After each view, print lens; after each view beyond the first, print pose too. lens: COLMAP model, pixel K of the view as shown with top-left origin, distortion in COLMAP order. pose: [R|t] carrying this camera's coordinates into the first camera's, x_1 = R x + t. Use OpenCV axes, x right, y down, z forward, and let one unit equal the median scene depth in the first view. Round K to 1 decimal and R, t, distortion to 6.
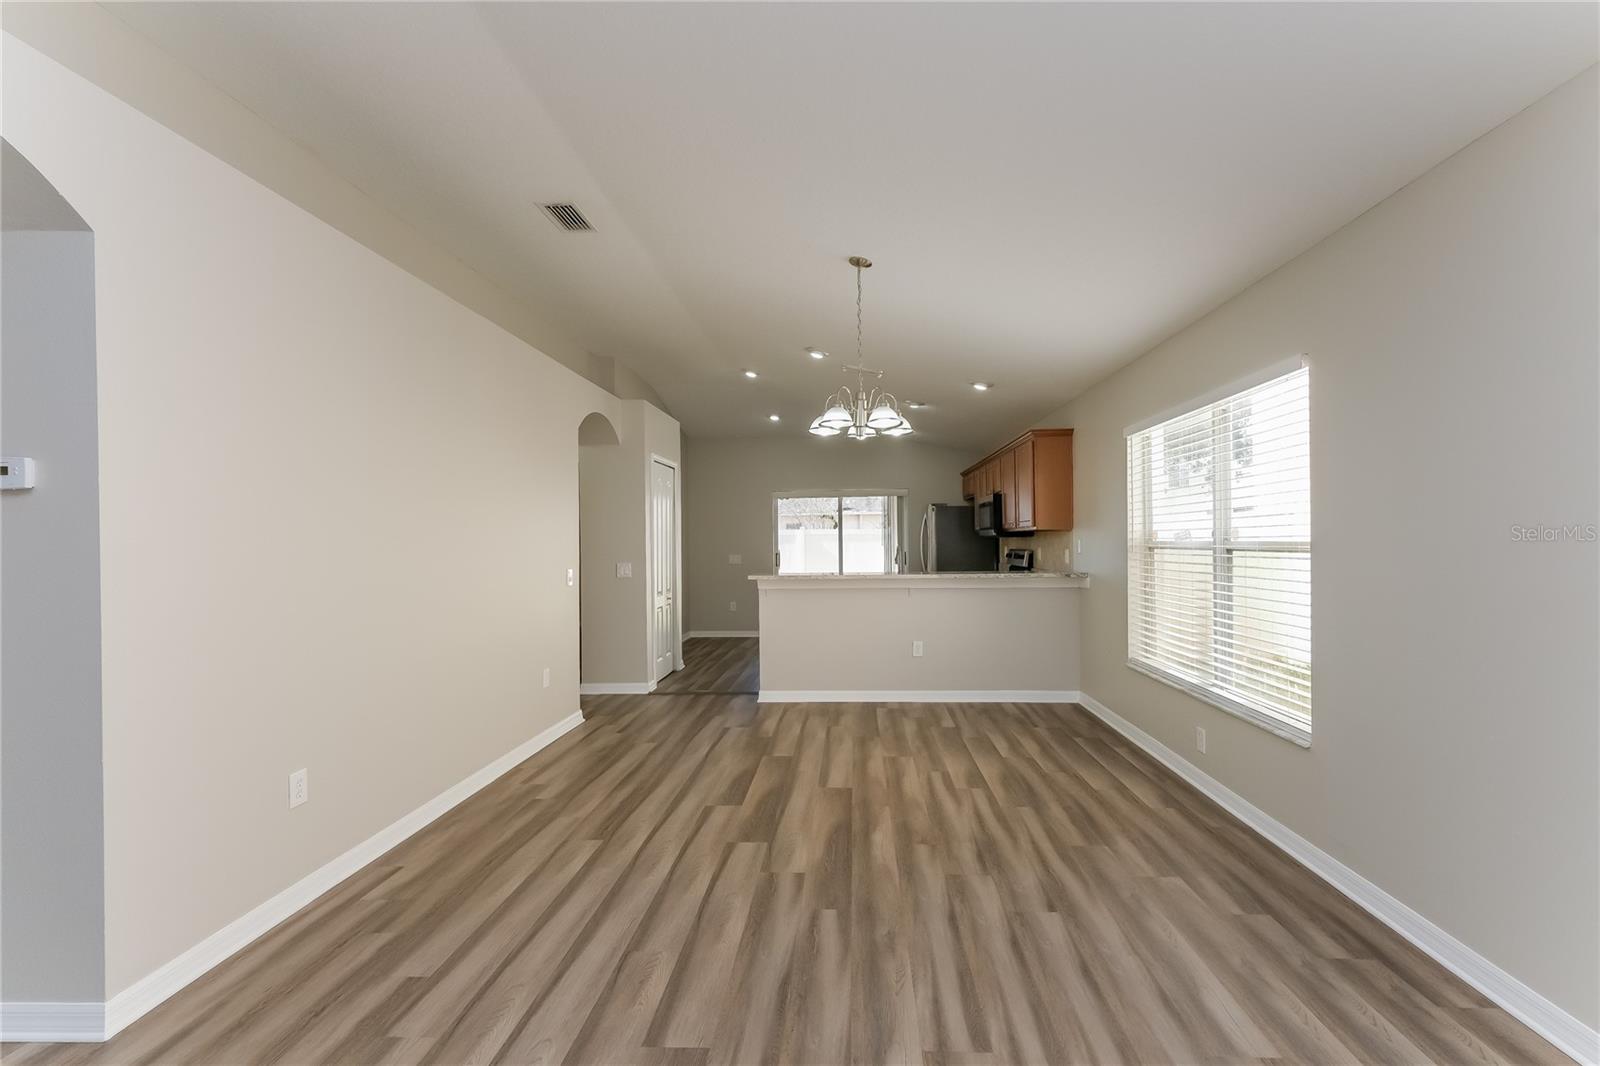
lens RADIAL K [[685.2, 0, 793.5], [0, 685.2, 532.0], [0, 0, 1]] dist [-0.000643, -0.000064]
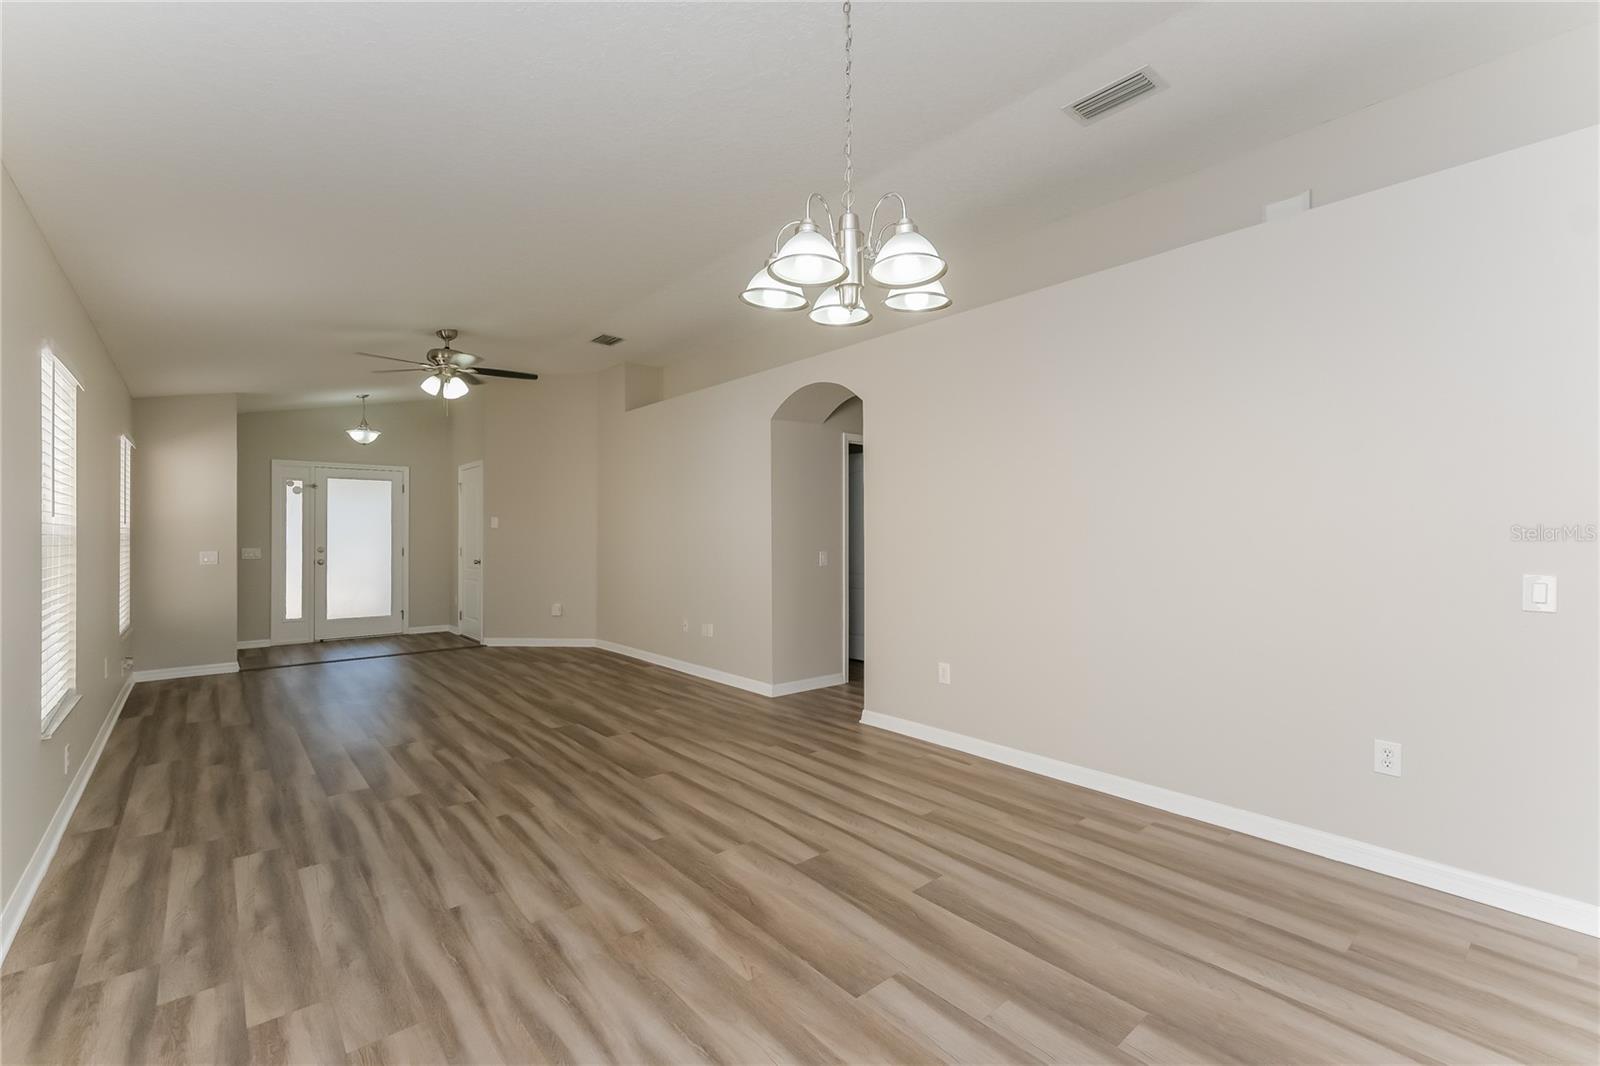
lens RADIAL K [[685.2, 0, 793.5], [0, 685.2, 532.0], [0, 0, 1]] dist [-0.000643, -0.000064]
pose [[-0.701141, 0.010510, -0.712945, 0.610385], [0.017927, 0.999835, -0.002891, 0.036799], [0.712797, -0.014808, -0.701214, 1.701422]]
